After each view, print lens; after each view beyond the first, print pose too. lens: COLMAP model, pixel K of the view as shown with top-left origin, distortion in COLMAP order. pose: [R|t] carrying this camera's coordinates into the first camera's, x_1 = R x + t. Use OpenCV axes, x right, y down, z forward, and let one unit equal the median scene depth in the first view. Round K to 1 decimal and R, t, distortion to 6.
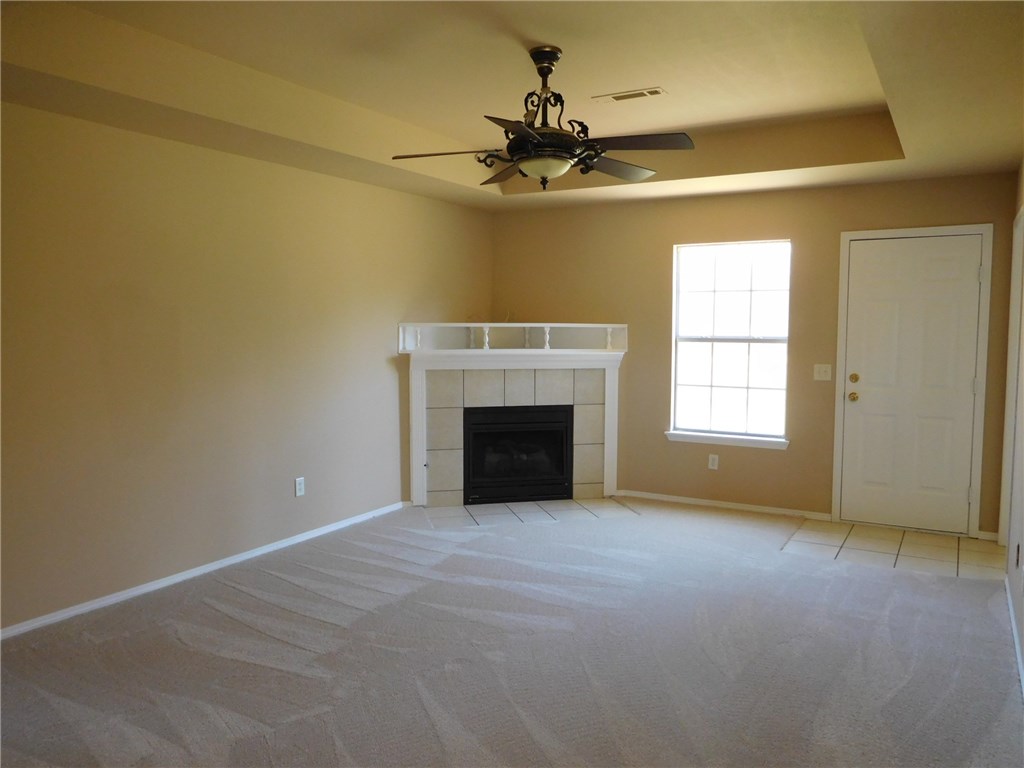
lens RADIAL K [[786.8, 0, 512.0], [0, 786.8, 384.0], [0, 0, 1]] dist [-0.001595, -0.000995]
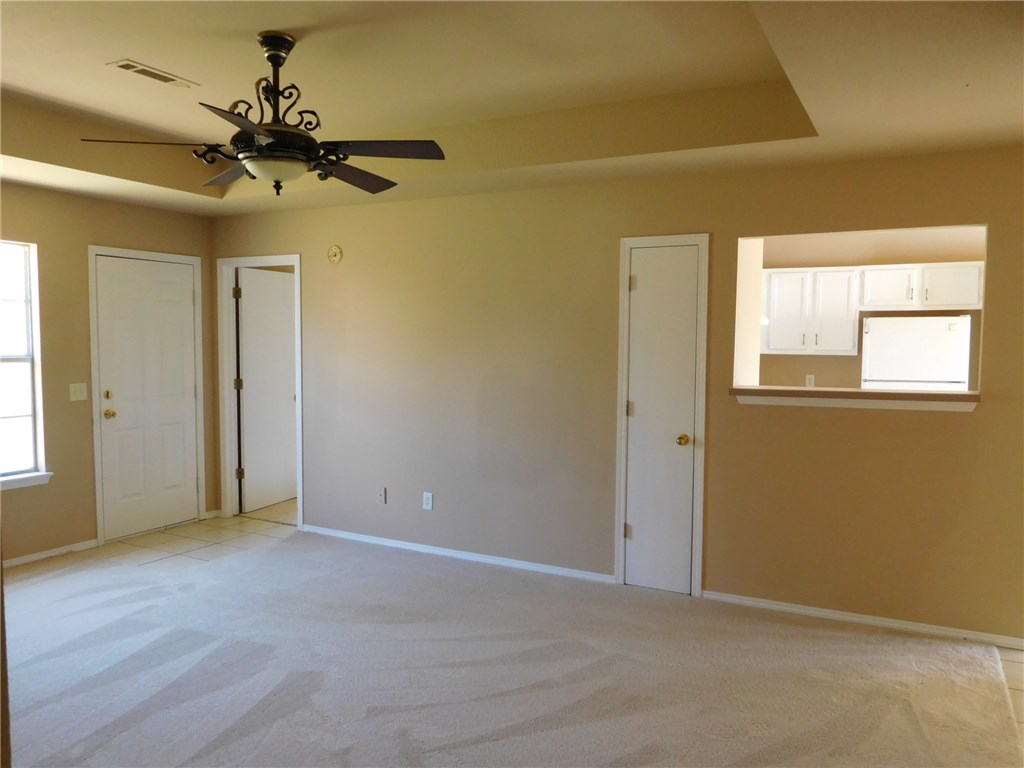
lens RADIAL K [[786.8, 0, 512.0], [0, 786.8, 384.0], [0, 0, 1]] dist [-0.001595, -0.000995]
pose [[-0.012719, -0.067161, 0.997661, -0.557532], [0.073562, 0.994975, 0.067918, -0.051155], [-0.997210, 0.074254, -0.007715, 0.499627]]
